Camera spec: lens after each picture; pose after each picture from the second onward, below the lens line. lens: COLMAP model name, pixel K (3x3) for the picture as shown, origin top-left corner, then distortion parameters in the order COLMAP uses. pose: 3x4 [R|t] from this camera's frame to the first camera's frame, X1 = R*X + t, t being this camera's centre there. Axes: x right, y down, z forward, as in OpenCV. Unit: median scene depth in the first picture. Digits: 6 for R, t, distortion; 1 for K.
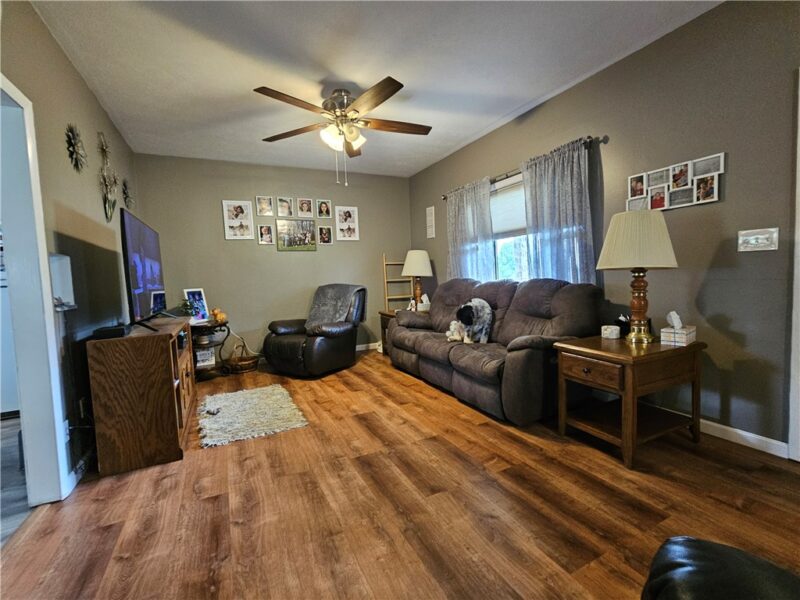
lens RADIAL K [[362.8, 0, 399.8], [0, 362.8, 295.7], [0, 0, 1]] dist [0.002342, 0.000470]
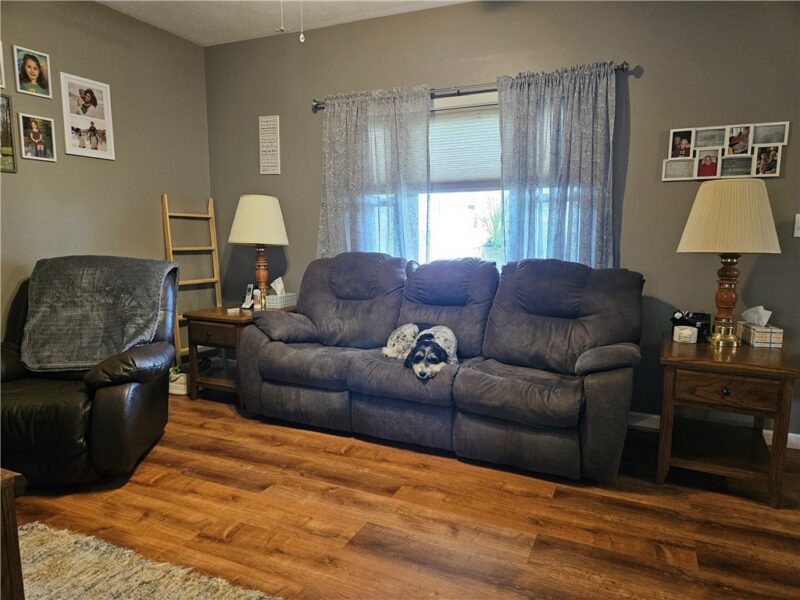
lens RADIAL K [[537.7, 0, 401.2], [0, 537.7, 303.1], [0, 0, 1]] dist [0.043818, -0.024943]
pose [[0.773714, -0.038135, 0.632386, -0.449672], [-0.003020, 0.997953, 0.063874, -0.027729], [-0.633527, -0.051330, 0.772016, 0.373648]]
